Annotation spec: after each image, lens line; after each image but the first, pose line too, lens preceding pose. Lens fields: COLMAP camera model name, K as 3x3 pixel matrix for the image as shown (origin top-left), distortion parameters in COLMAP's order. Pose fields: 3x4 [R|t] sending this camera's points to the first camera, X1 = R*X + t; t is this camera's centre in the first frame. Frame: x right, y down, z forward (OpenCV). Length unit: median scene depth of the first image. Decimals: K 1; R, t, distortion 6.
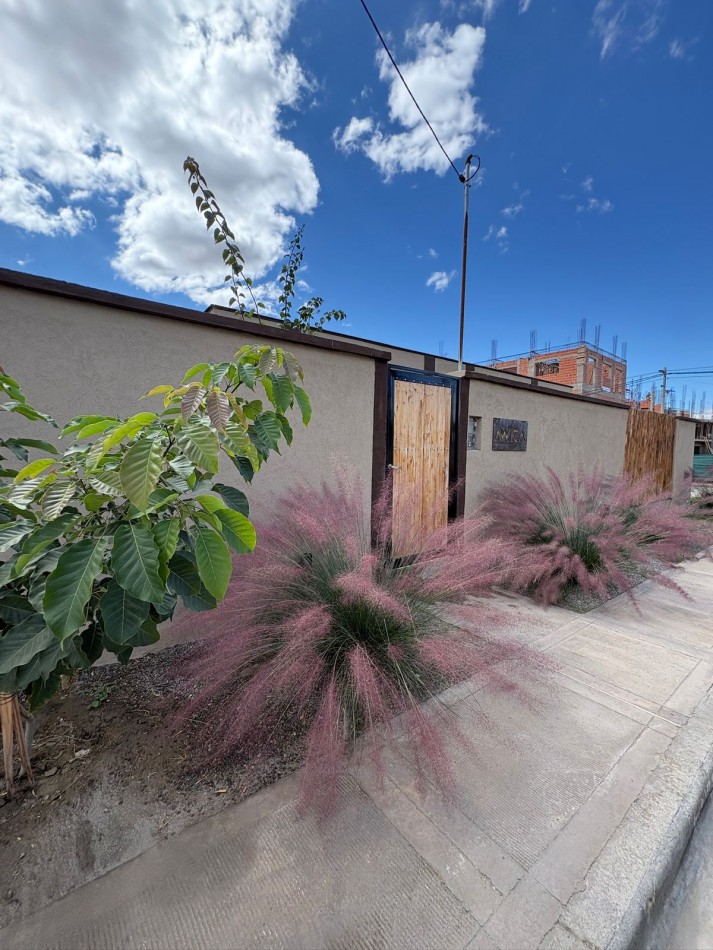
lens RADIAL K [[379.2, 0, 361.6], [0, 379.2, 463.5], [0, 0, 1]] dist [-0.002485, 0.000968]
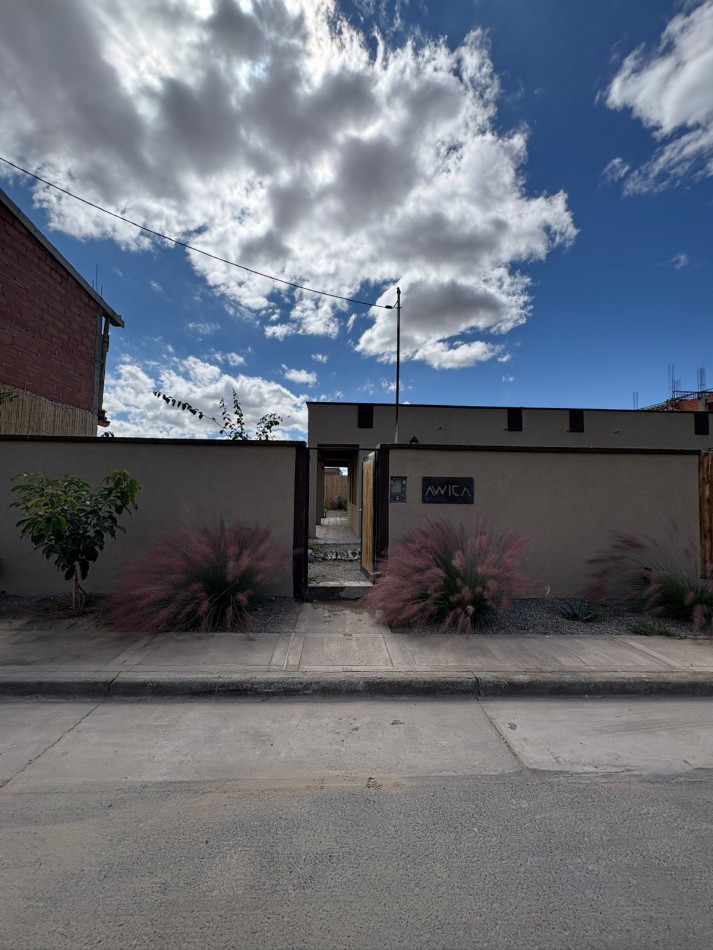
lens RADIAL K [[379.2, 0, 360.2], [0, 379.2, 476.0], [0, 0, 1]] dist [-0.002485, 0.000968]
pose [[0.834625, -0.025004, -0.550250, 0.844919], [-0.023768, 0.996404, -0.081329, -0.017568], [0.550305, 0.080958, 0.831030, -0.118219]]
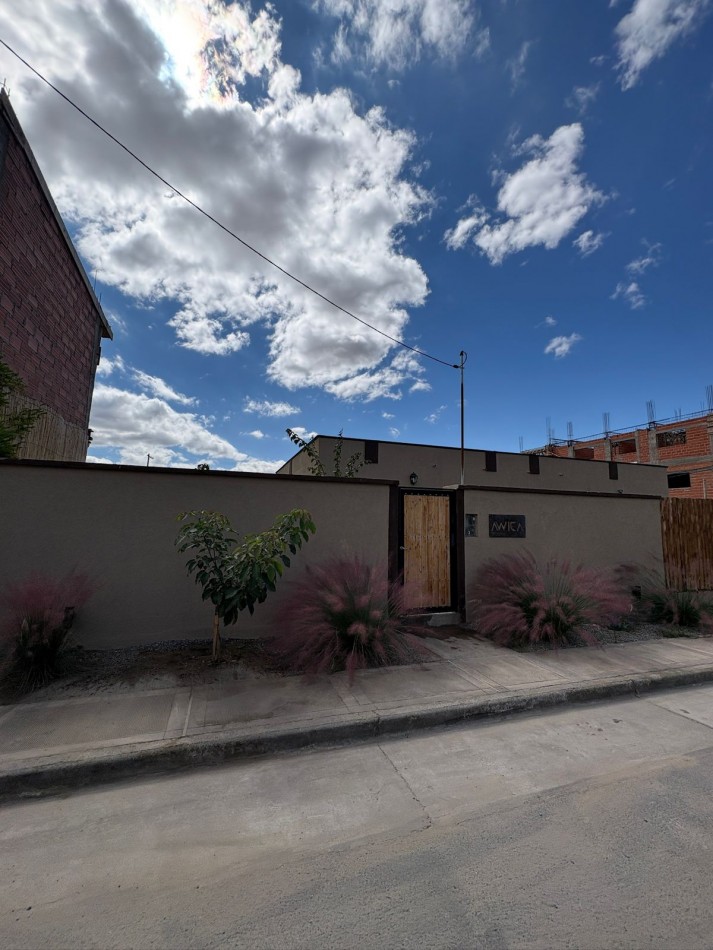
lens RADIAL K [[379.2, 0, 359.7], [0, 379.2, 476.1], [0, 0, 1]] dist [-0.002485, 0.000968]
pose [[0.953380, -0.030050, -0.300274, 0.315775], [-0.018121, 0.987533, -0.156364, -0.030287], [0.301229, 0.154516, 0.940950, -0.484011]]
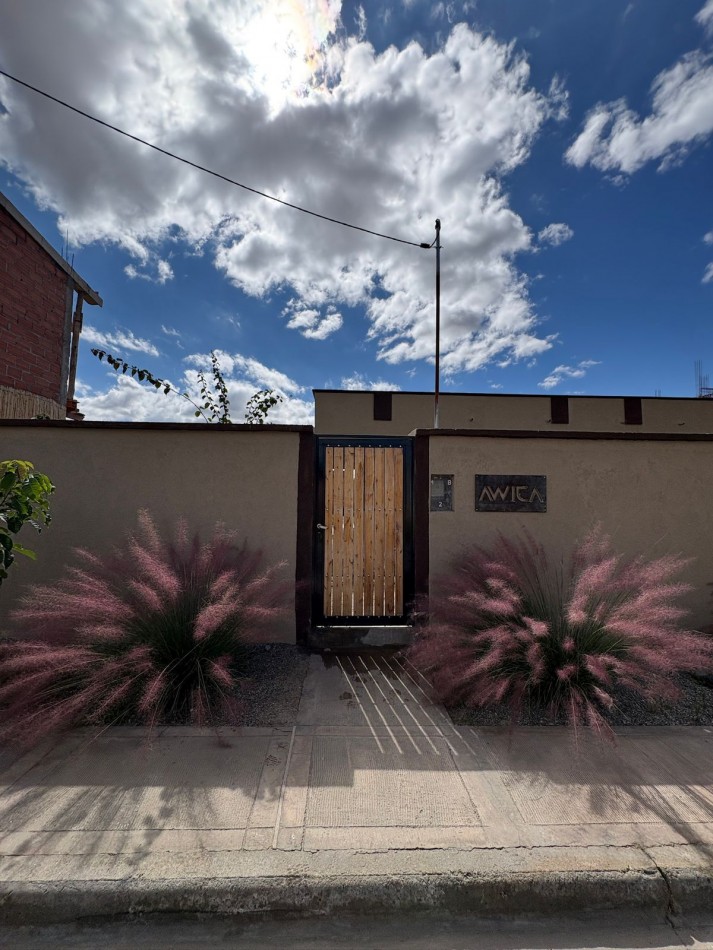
lens RADIAL K [[379.2, 0, 359.4], [0, 379.2, 475.1], [0, 0, 1]] dist [-0.002485, 0.000968]
pose [[0.825885, -0.035241, -0.562736, 0.615265], [-0.022475, 0.995194, -0.095307, -0.028659], [0.563390, 0.091360, 0.821124, 0.131942]]
